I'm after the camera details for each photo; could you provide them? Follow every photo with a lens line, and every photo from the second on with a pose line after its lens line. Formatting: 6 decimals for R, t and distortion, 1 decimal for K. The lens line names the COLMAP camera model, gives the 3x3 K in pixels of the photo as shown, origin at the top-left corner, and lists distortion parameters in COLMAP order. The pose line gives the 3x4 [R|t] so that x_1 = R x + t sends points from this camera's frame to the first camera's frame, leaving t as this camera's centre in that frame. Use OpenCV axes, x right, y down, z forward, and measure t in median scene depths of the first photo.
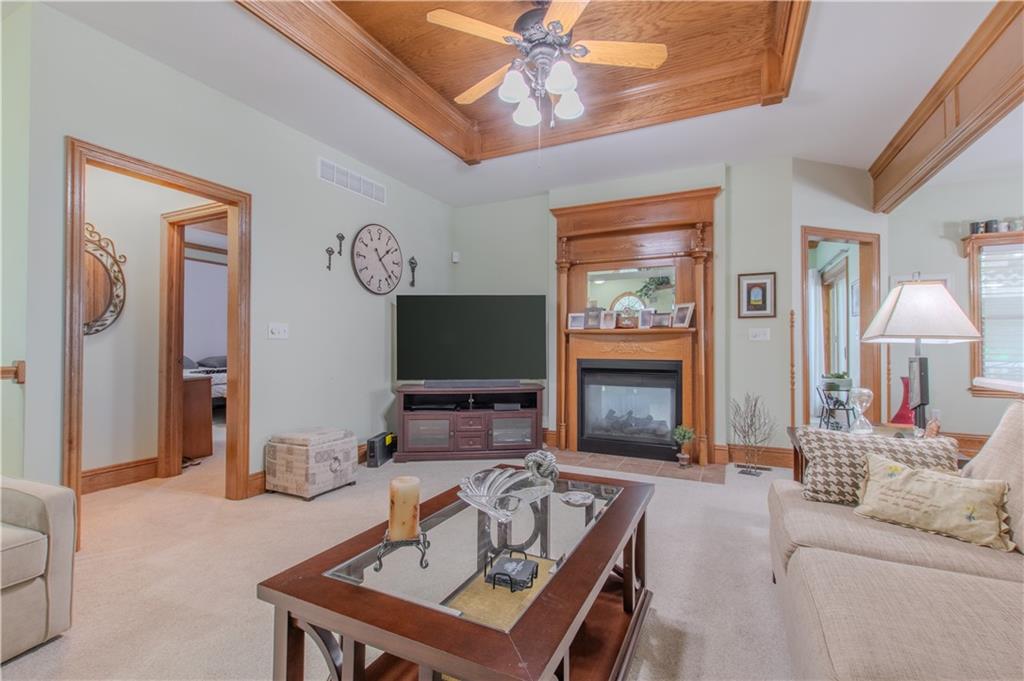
lens RADIAL K [[451.0, 0, 512.0], [0, 451.0, 340.5], [0, 0, 1]] dist [0.000476, 0.000055]
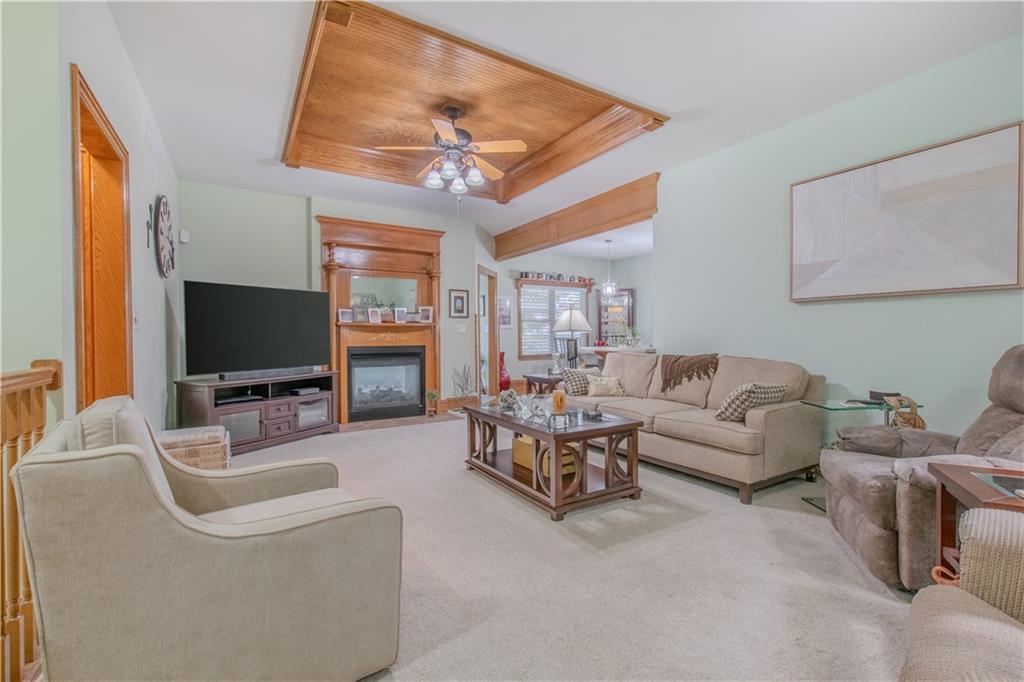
lens RADIAL K [[444.1, 0, 514.6], [0, 444.1, 337.9], [0, 0, 1]] dist [0.009112, 0.000051]
pose [[0.536867, -0.010980, 0.843596, -0.665592], [-0.002063, 0.999895, 0.014327, -0.001458], [-0.843665, -0.009432, 0.536788, -0.018472]]
